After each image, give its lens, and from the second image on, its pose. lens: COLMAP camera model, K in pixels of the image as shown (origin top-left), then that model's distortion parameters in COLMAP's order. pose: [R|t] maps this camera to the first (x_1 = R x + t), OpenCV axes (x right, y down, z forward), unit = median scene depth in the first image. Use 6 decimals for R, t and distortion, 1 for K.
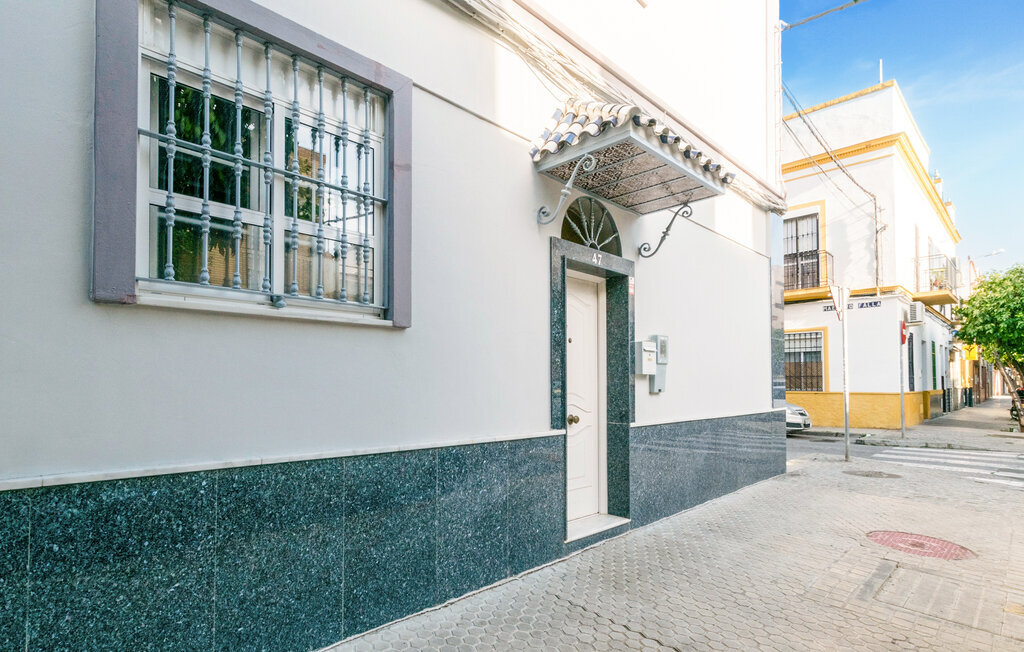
lens RADIAL K [[530.7, 0, 501.4], [0, 530.7, 368.5], [0, 0, 1]] dist [-0.005082, 0.000401]
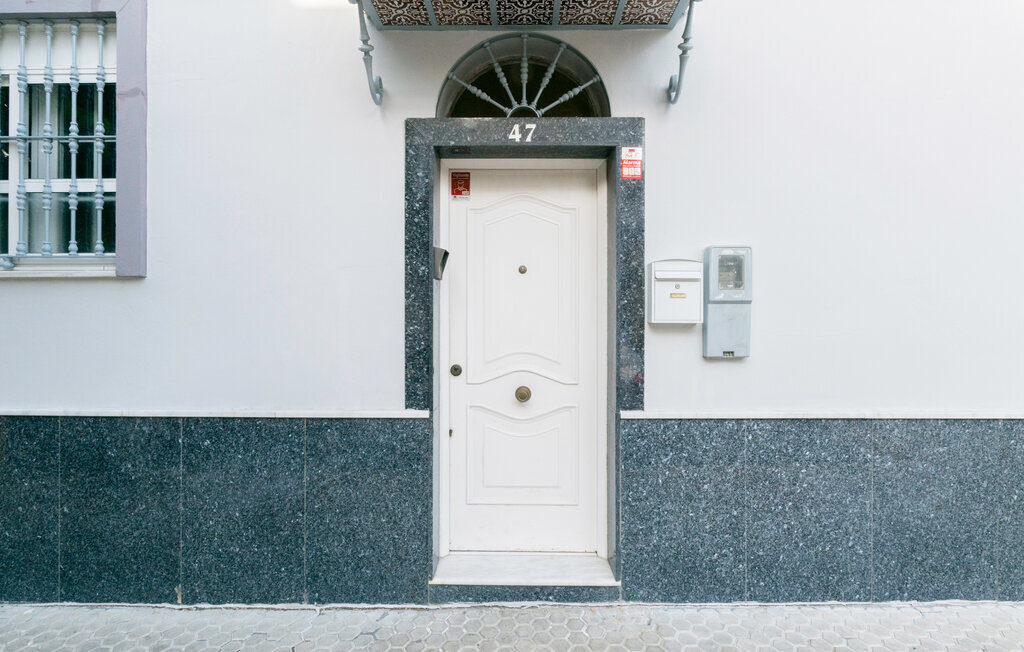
lens RADIAL K [[509.4, 0, 512.1], [0, 509.4, 332.3], [0, 0, 1]] dist [-0.003189, -0.001304]
pose [[0.701984, -0.000701, -0.712192, 0.638023], [0.019742, 0.999634, 0.018475, 0.008844], [0.711919, -0.027030, 0.701742, 0.637669]]
